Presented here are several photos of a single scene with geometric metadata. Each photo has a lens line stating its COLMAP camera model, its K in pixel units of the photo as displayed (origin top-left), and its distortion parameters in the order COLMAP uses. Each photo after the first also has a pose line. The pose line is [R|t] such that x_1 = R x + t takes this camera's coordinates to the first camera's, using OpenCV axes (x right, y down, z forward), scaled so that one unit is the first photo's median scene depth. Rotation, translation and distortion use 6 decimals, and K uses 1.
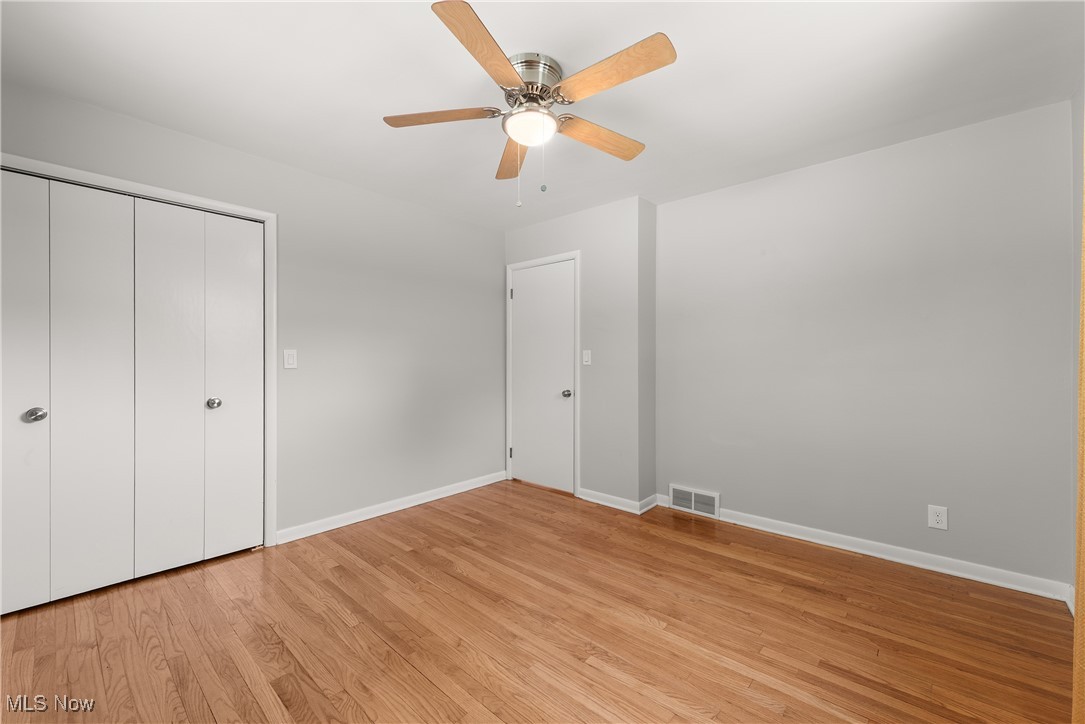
lens RADIAL K [[431.0, 0, 543.3], [0, 431.0, 360.2], [0, 0, 1]] dist [0.000509, -0.000219]
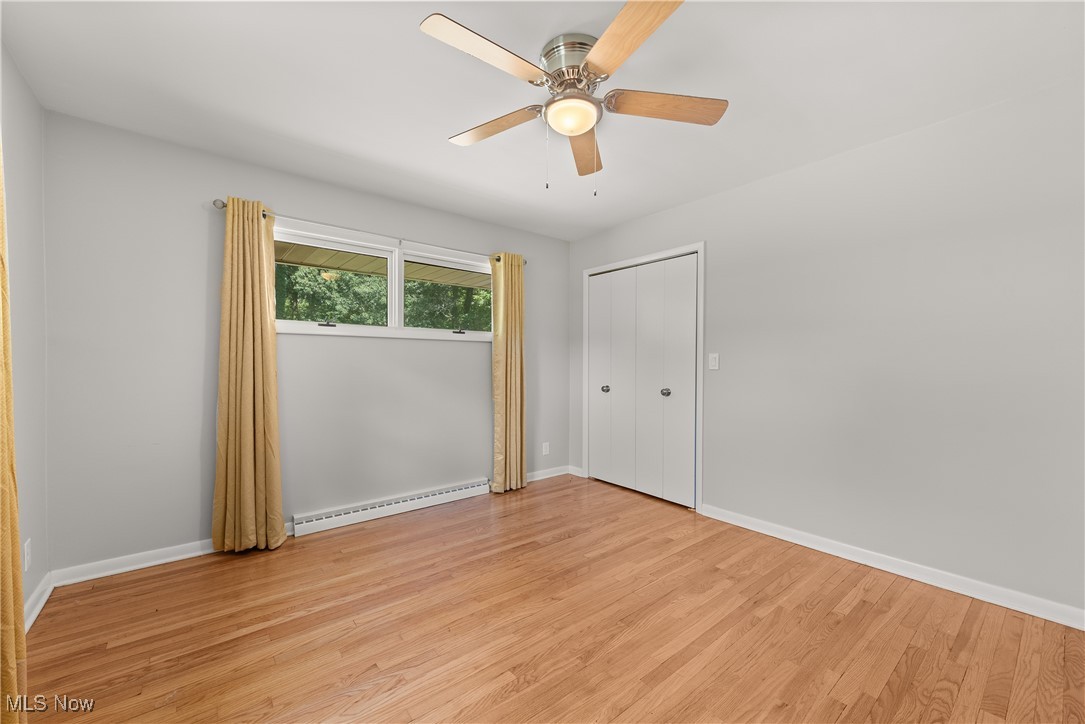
lens RADIAL K [[431.0, 0, 543.3], [0, 431.0, 360.2], [0, 0, 1]] dist [0.000509, -0.000219]
pose [[-0.160715, -0.001999, -0.986999, 0.705447], [-0.006933, 0.999976, -0.000896, 0.002858], [0.986976, 0.006699, -0.160725, 0.832949]]
